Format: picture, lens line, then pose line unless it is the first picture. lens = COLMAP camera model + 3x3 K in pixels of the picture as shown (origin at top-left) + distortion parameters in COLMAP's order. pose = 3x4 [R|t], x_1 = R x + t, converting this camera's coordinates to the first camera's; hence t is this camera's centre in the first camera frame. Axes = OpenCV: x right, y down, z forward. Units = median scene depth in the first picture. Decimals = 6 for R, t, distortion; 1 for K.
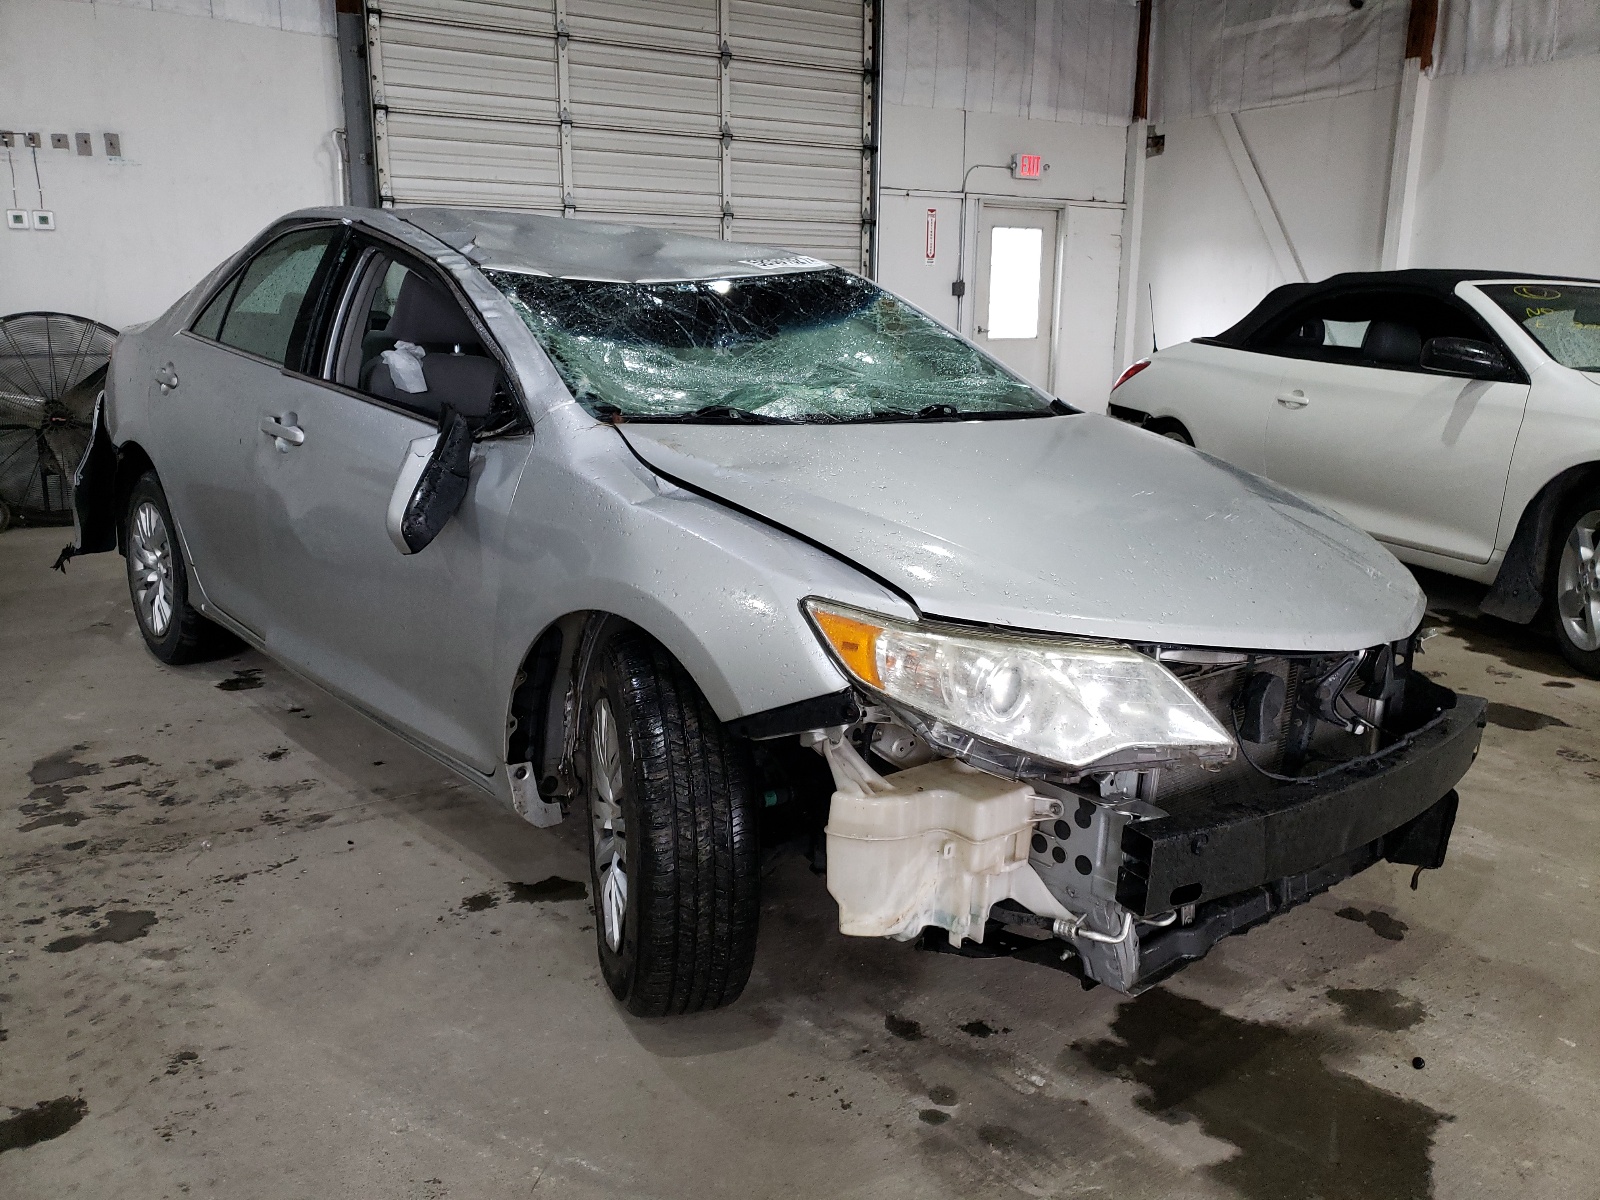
lens RADIAL K [[1201.6, 0, 806.6], [0, 1201.6, 594.2], [0, 0, 1]] dist [0.023115, -0.004960]
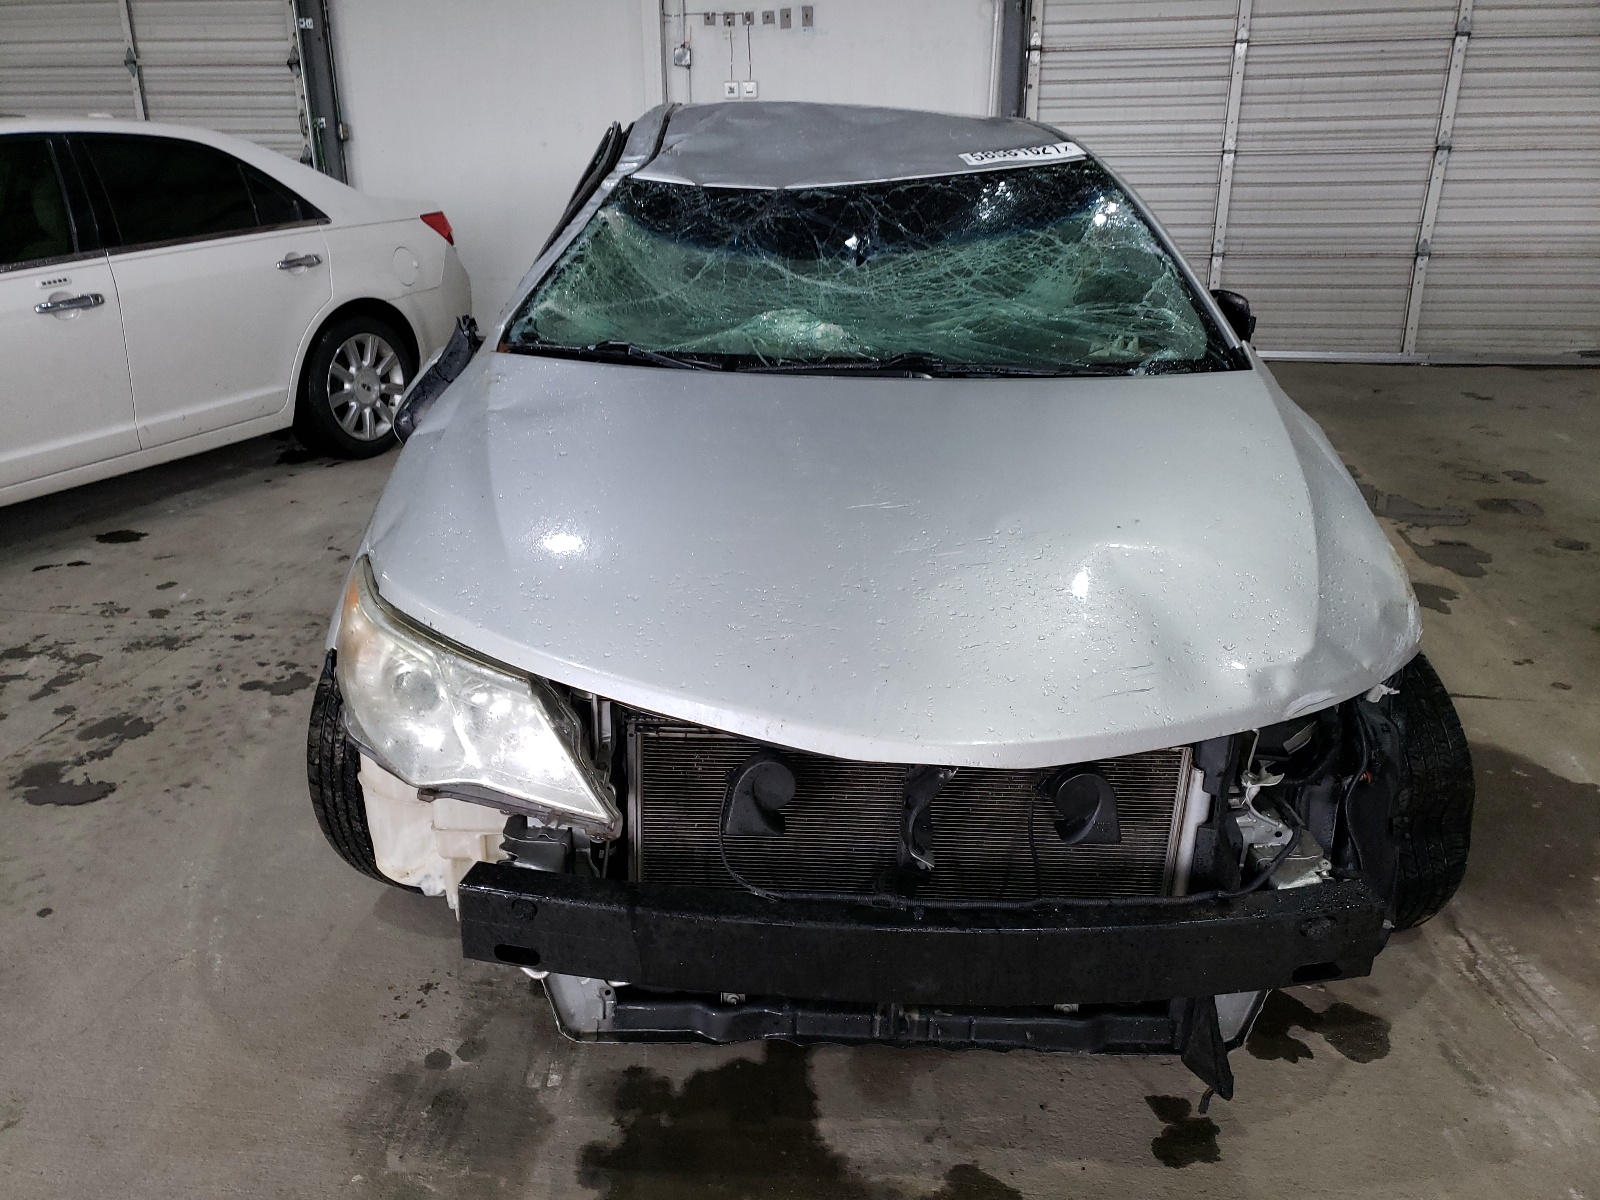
lens RADIAL K [[1201.6, 0, 804.8], [0, 1201.6, 599.4], [0, 0, 1]] dist [0.023115, -0.004960]
pose [[0.760570, 0.222028, -0.610112, 0.718683], [-0.136370, 0.973378, 0.184225, -0.157259], [0.634773, -0.056915, 0.770600, 0.328403]]
